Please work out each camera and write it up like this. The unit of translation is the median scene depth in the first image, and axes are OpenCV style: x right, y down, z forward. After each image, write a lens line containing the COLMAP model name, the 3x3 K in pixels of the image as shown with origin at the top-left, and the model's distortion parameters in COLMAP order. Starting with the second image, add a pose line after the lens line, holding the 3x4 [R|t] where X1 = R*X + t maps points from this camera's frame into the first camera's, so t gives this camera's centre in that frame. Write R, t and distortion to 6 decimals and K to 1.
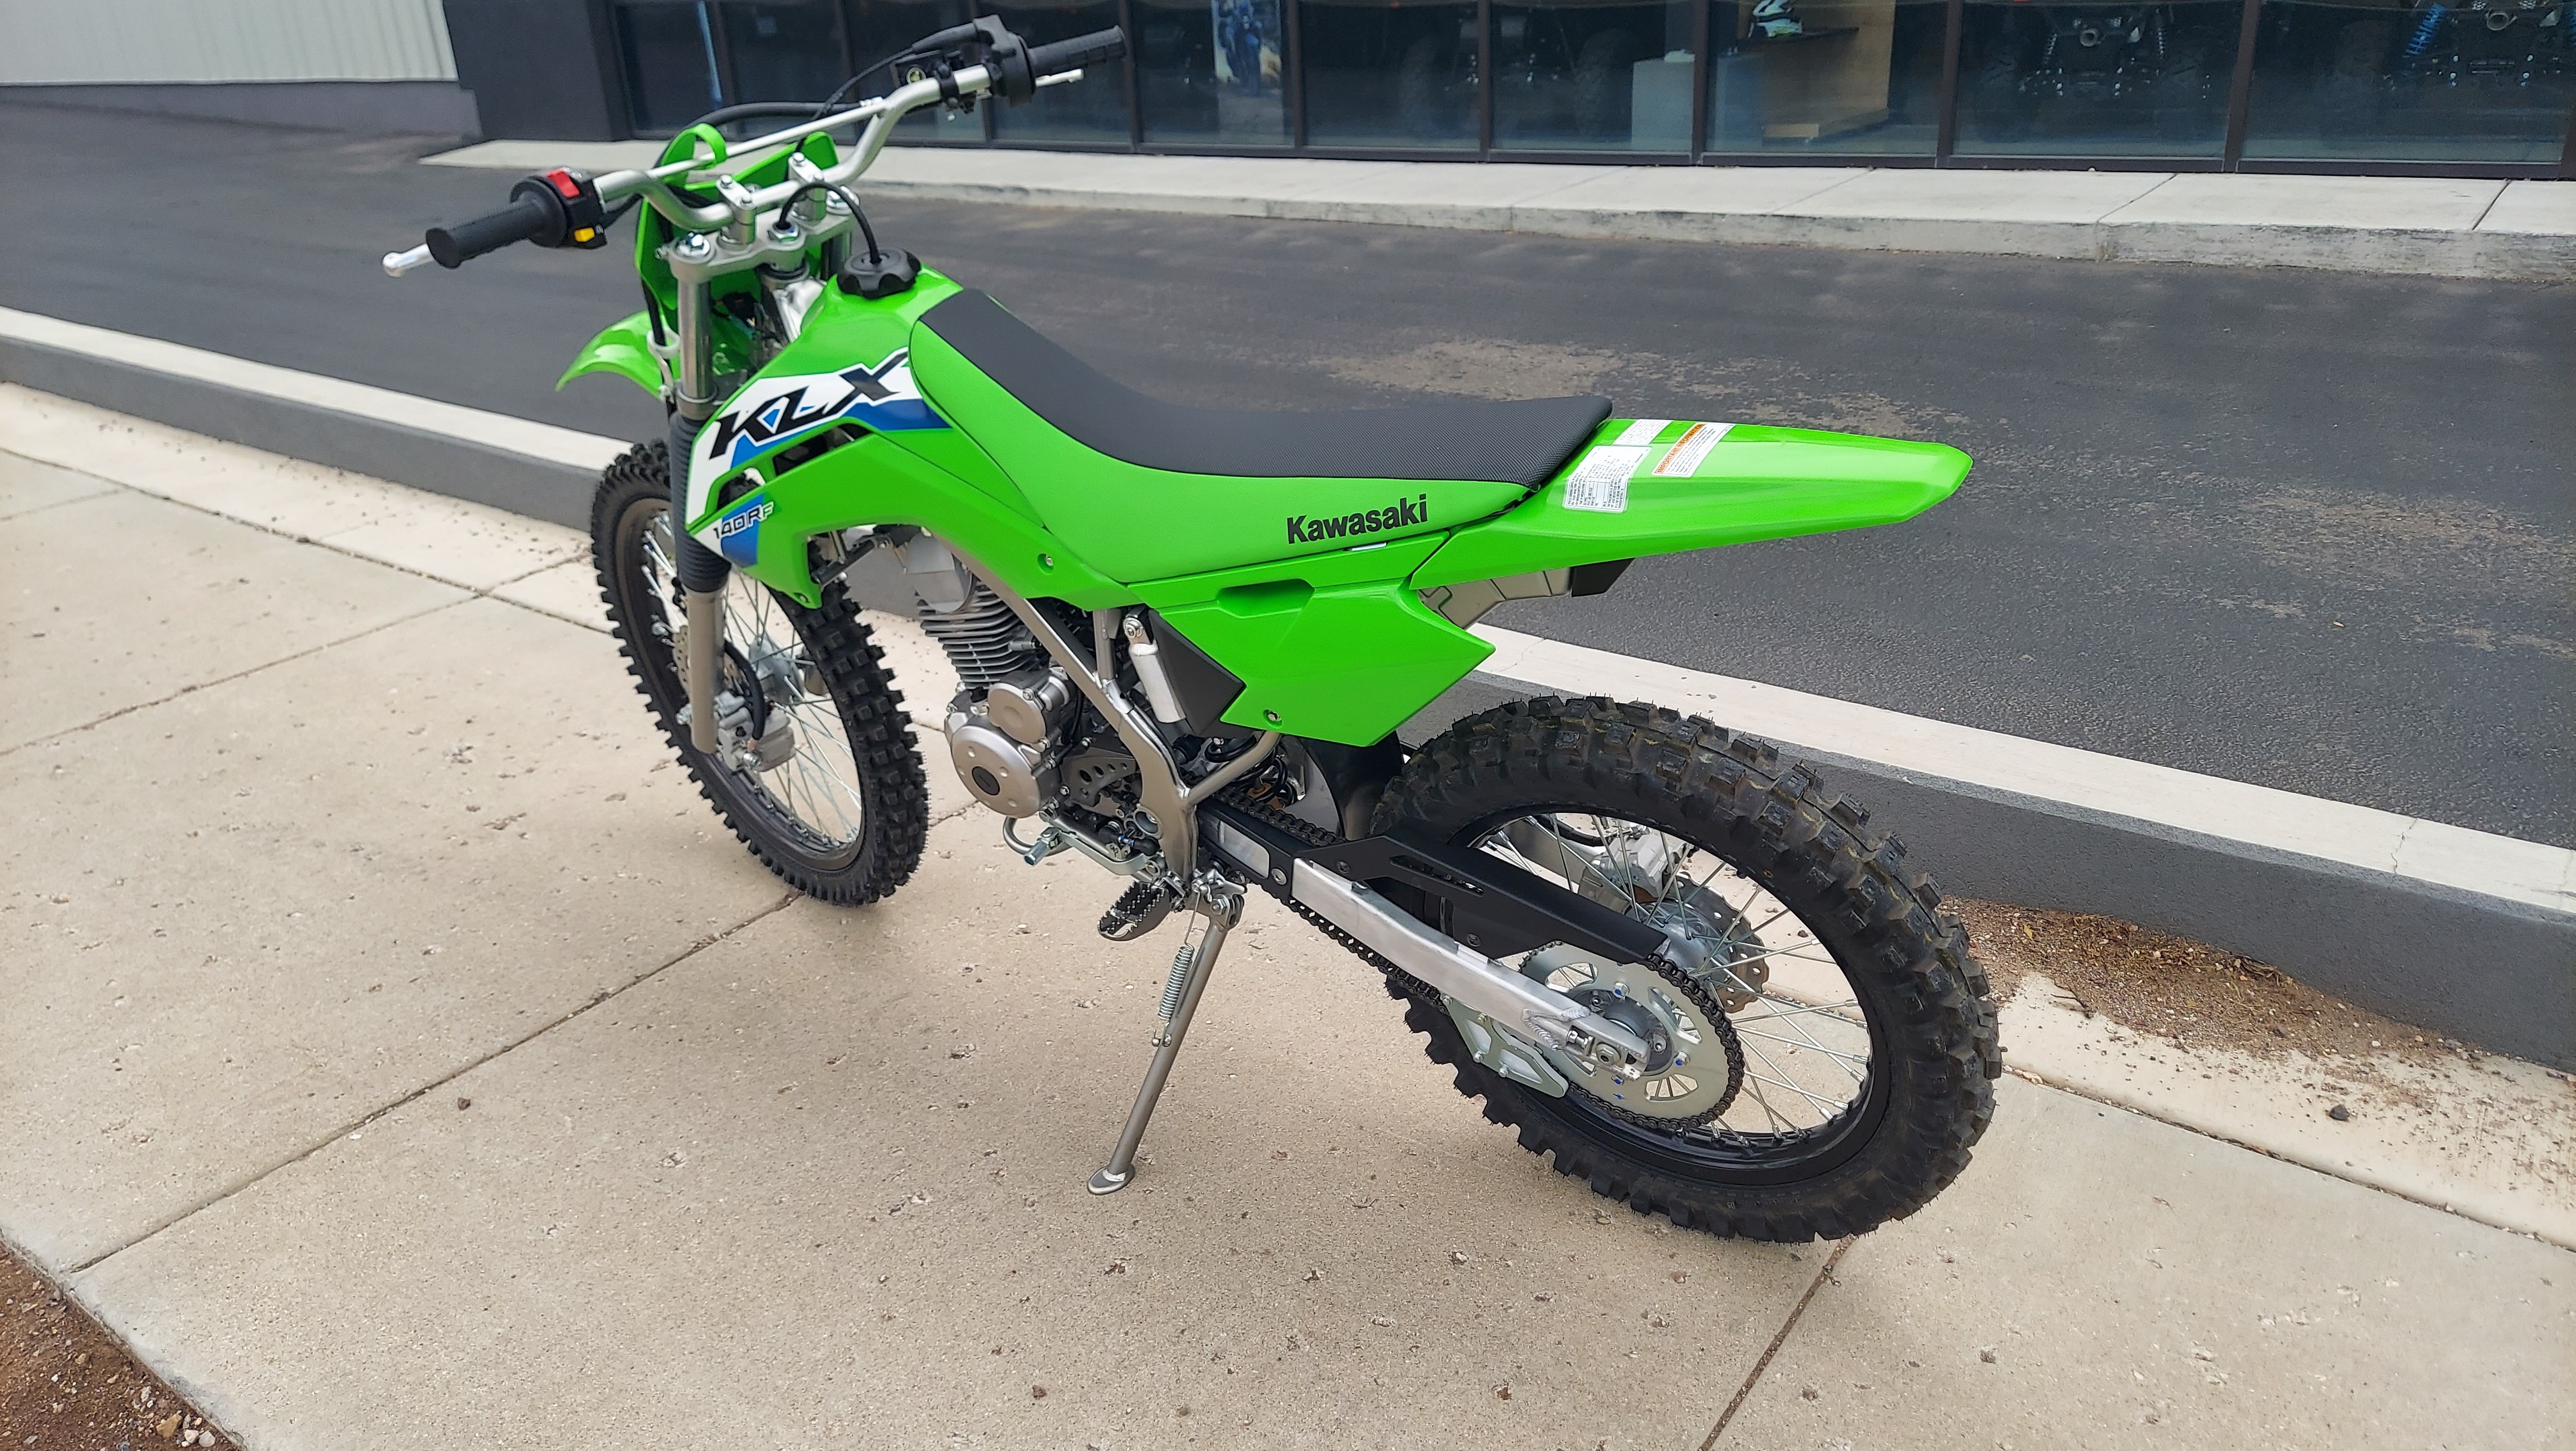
lens RADIAL K [[1844.6, 0, 1295.1], [0, 1844.6, 734.1], [0, 0, 1]] dist [0.078424, -0.090264]
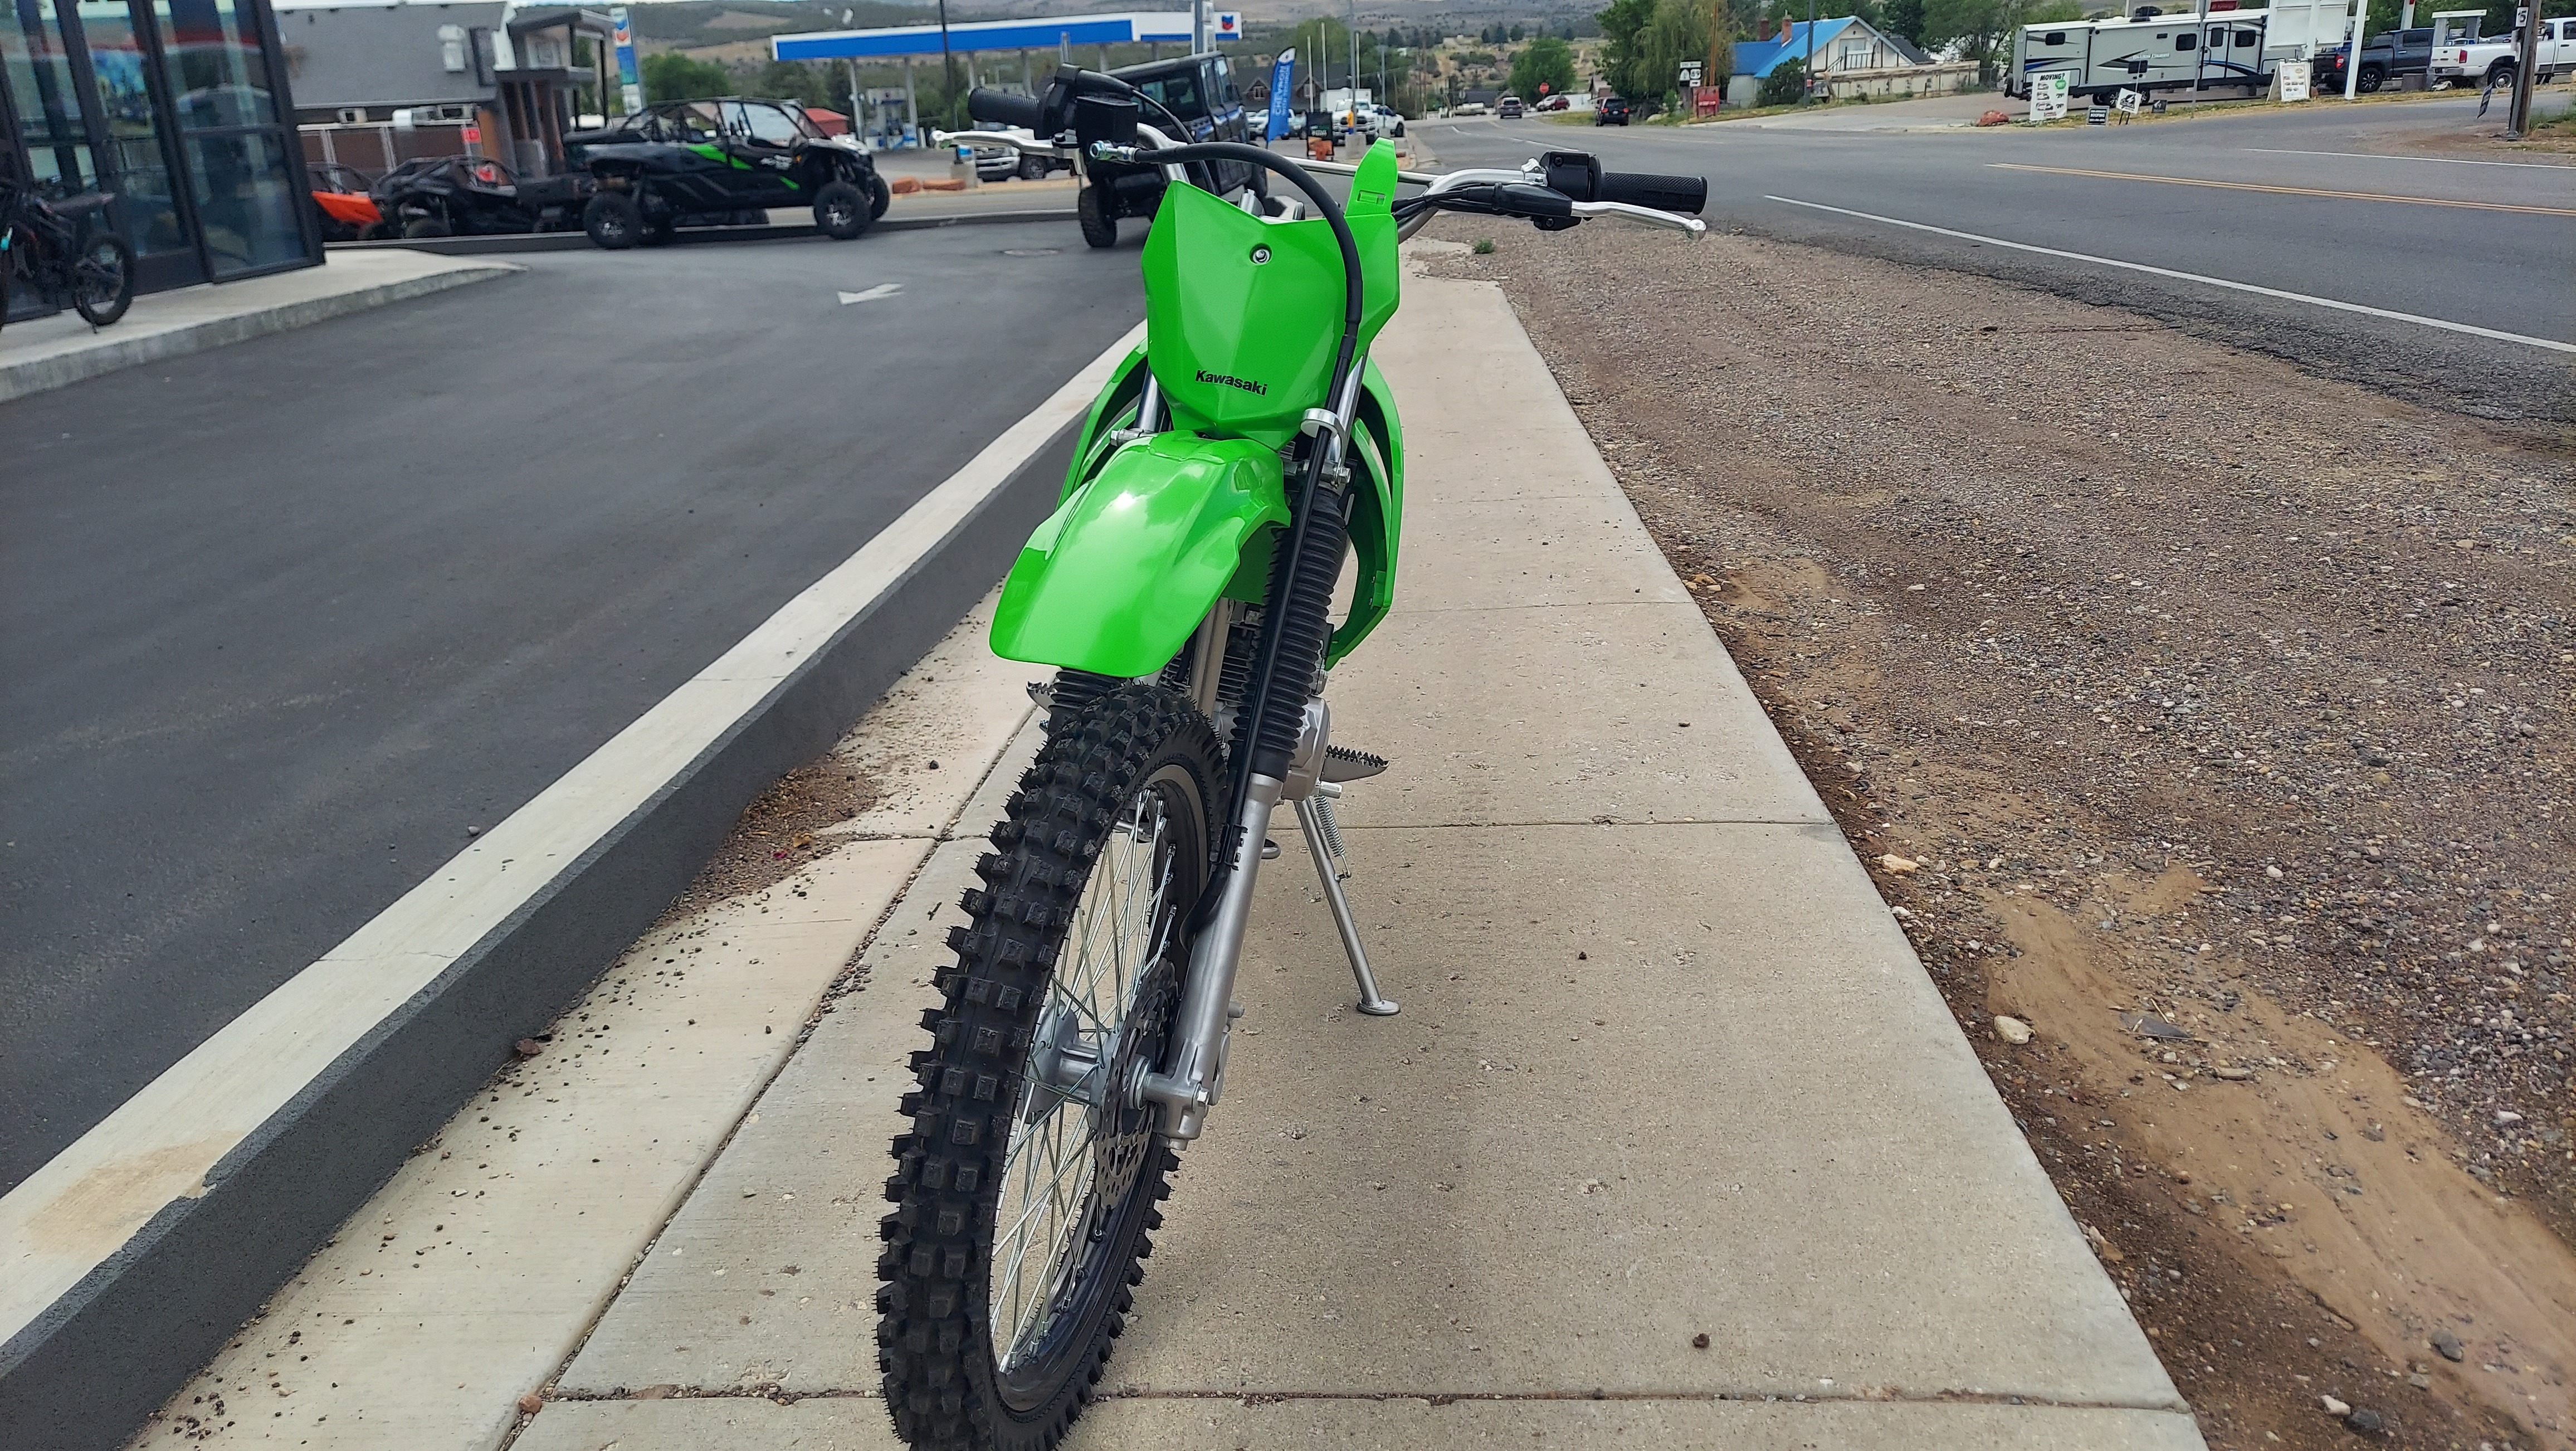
lens RADIAL K [[1844.6, 0, 1295.4], [0, 1844.6, 733.6], [0, 0, 1]] dist [0.078424, -0.090264]
pose [[-0.522899, -0.216123, 0.824540, -1.033689], [0.397281, 0.794041, 0.460073, -0.479899], [-0.754151, 0.568146, -0.329342, 1.347338]]
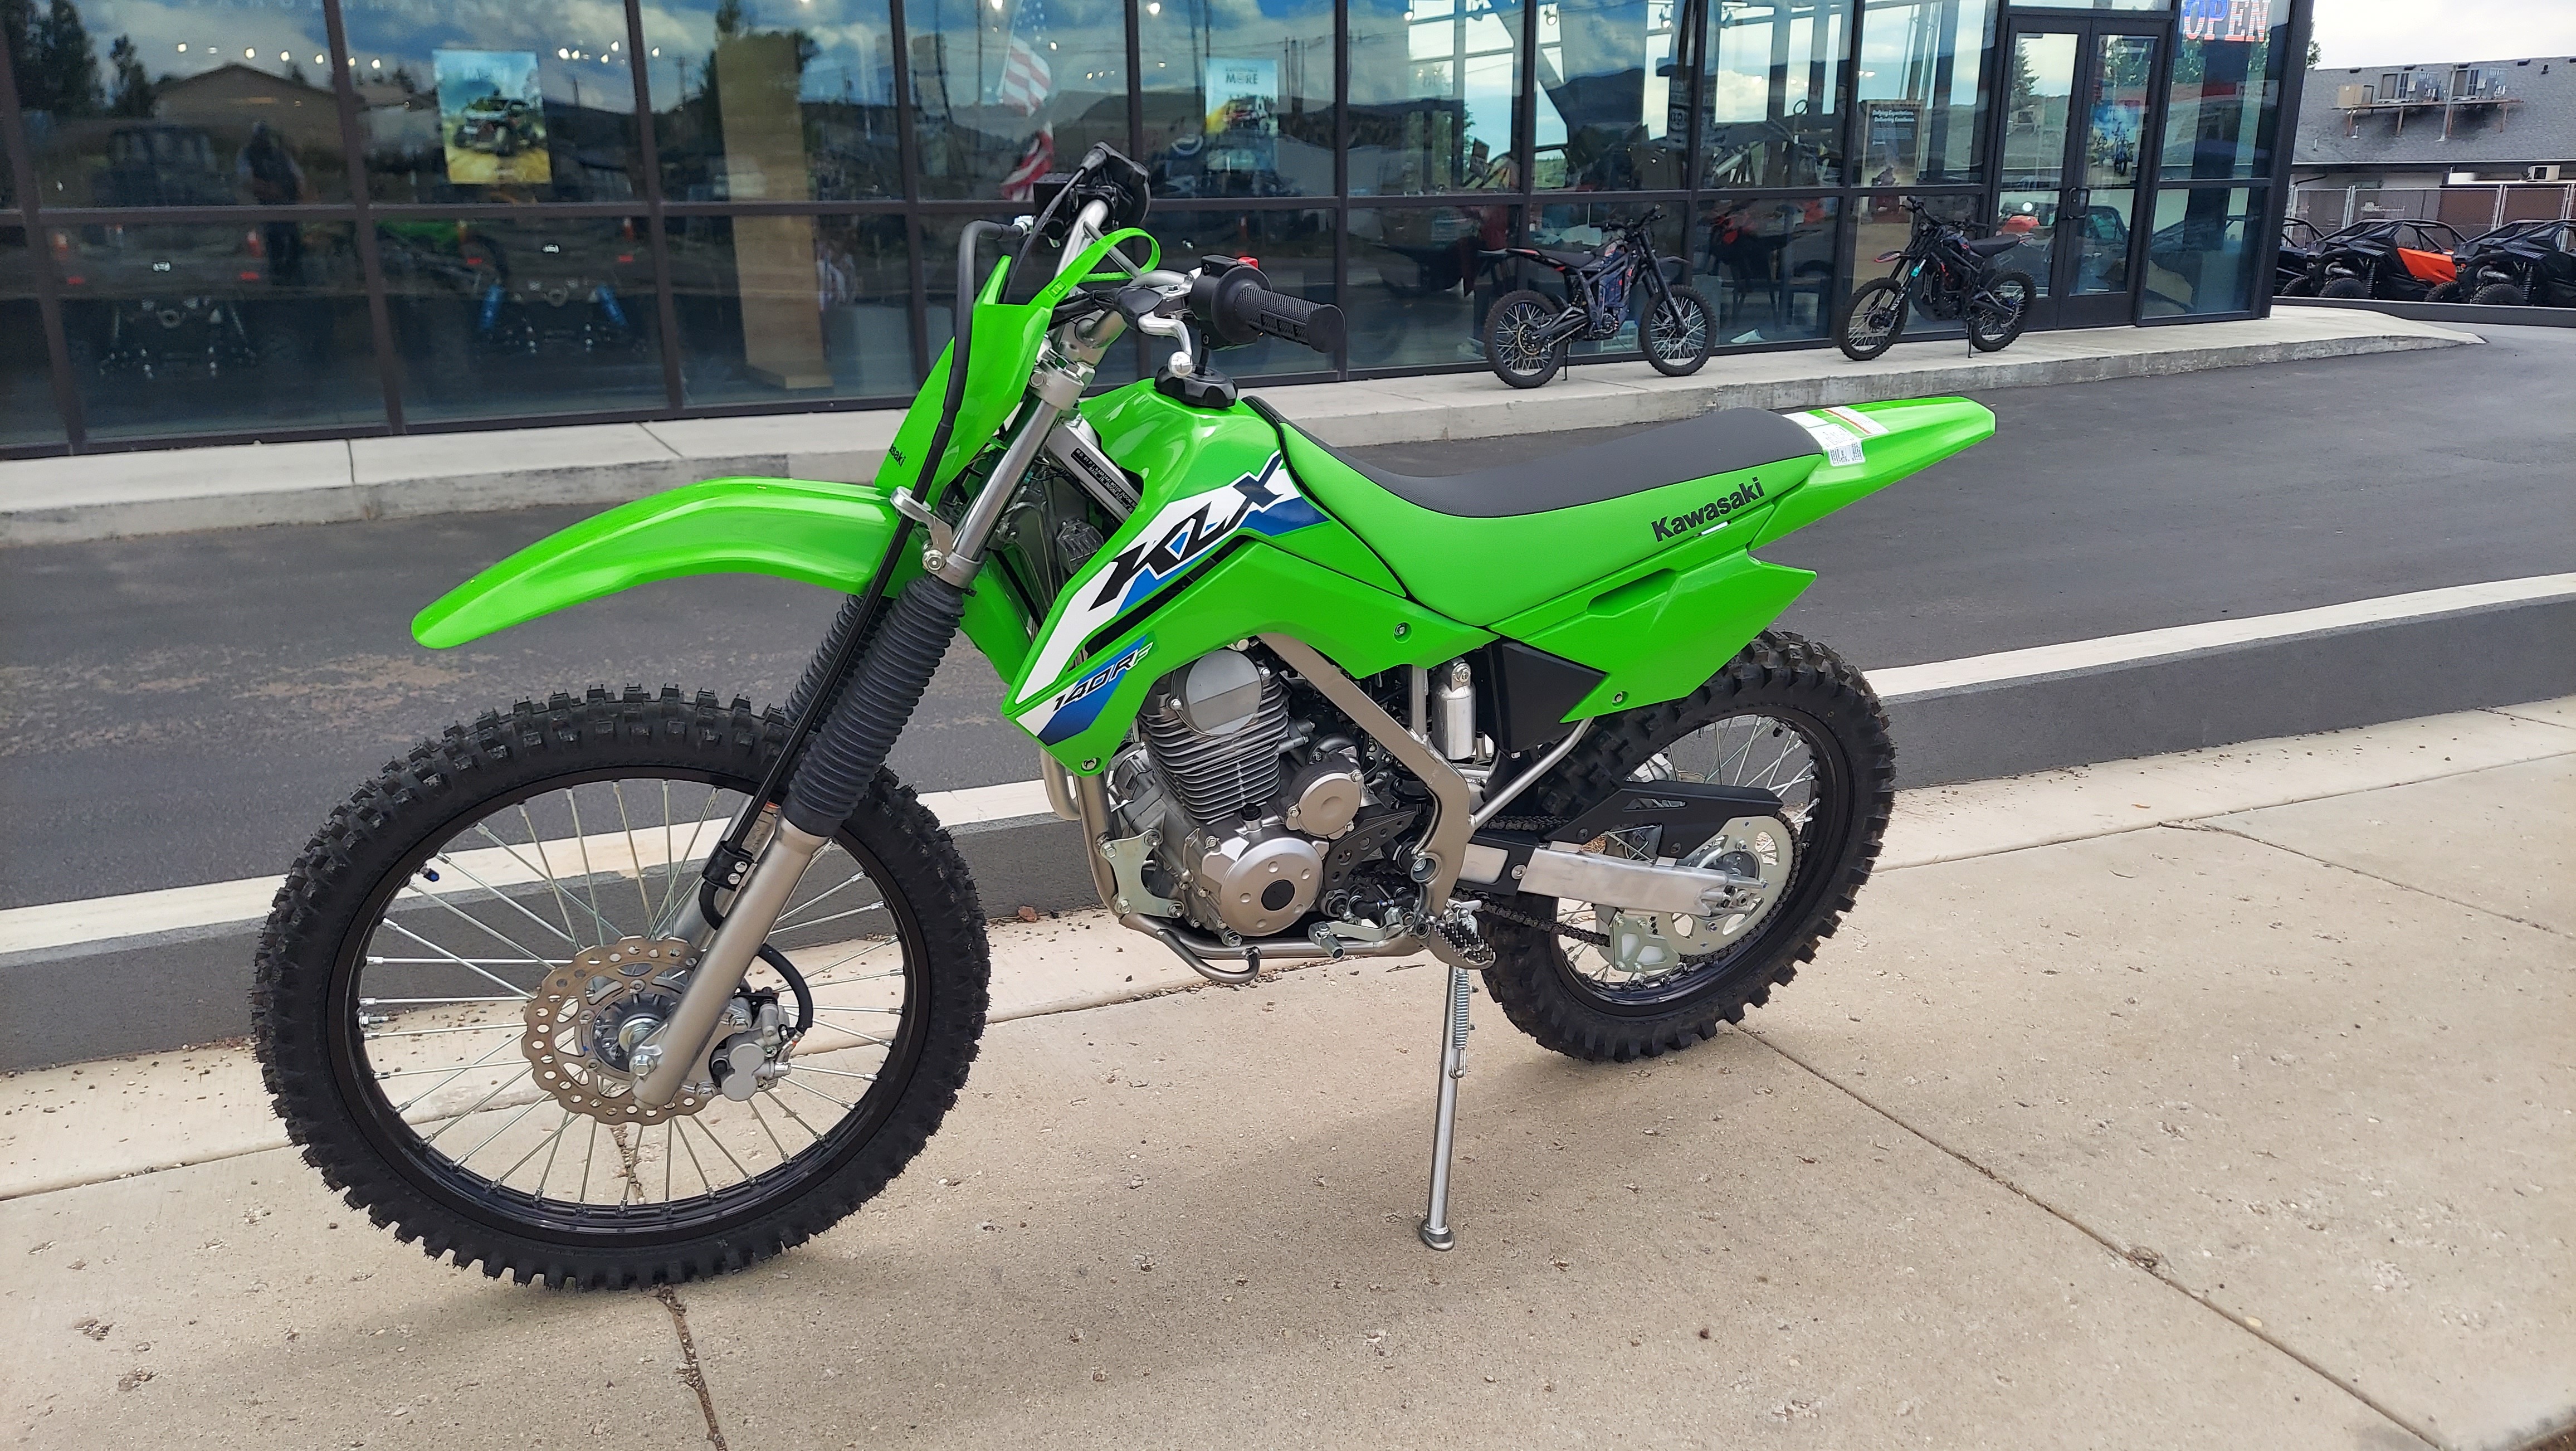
lens RADIAL K [[1844.6, 0, 1293.2], [0, 1844.6, 731.9], [0, 0, 1]] dist [0.078424, -0.090264]
pose [[0.467801, -0.205612, 0.859585, -0.973246], [0.334942, 0.941263, 0.042868, -0.093901], [-0.817910, 0.267857, 0.509192, 0.470524]]
